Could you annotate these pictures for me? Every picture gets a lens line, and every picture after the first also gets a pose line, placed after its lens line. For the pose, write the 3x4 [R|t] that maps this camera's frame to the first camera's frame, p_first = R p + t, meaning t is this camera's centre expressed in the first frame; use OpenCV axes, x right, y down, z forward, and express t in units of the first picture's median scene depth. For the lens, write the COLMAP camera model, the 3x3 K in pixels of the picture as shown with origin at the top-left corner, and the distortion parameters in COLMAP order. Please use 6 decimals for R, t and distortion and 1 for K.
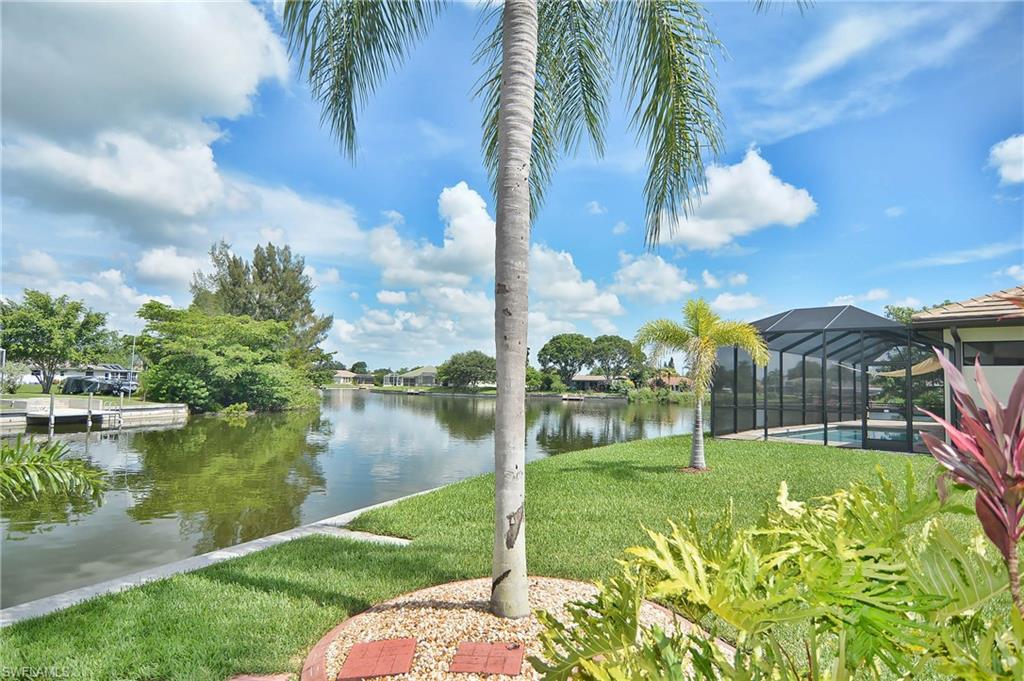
lens RADIAL K [[571.4, 0, 508.7], [0, 571.4, 333.9], [0, 0, 1]] dist [-0.003380, -0.007963]
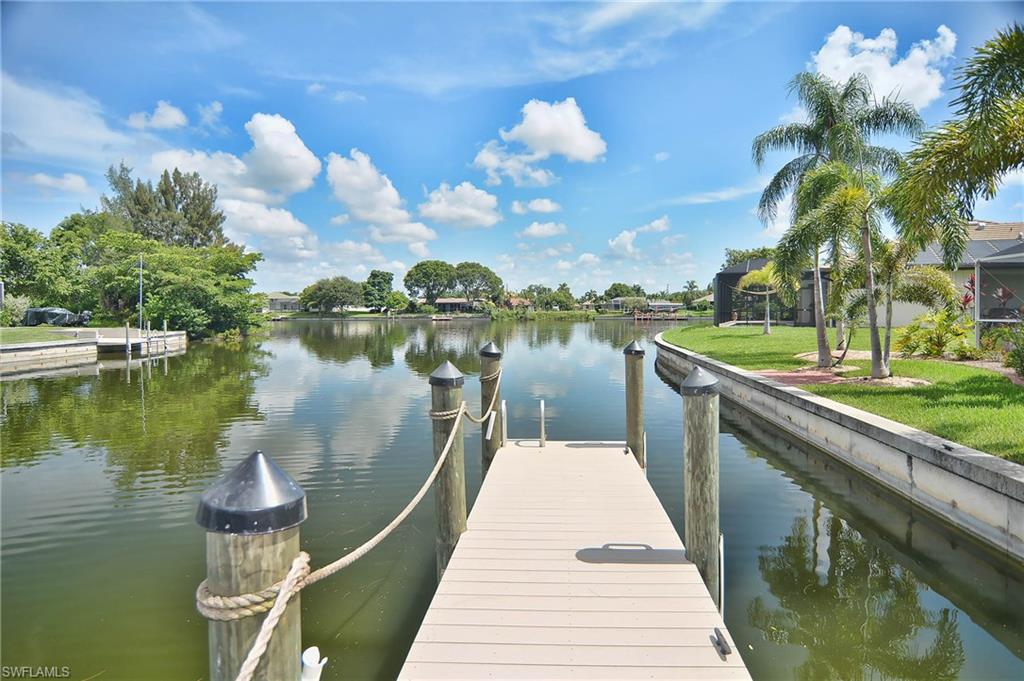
lens RADIAL K [[571.4, 0, 508.7], [0, 571.4, 333.9], [0, 0, 1]] dist [-0.003380, -0.007963]
pose [[0.932099, -0.040944, 0.359881, -0.164783], [-0.007779, 0.991098, 0.132907, -0.007923], [-0.362119, -0.126682, 0.923483, -0.086575]]
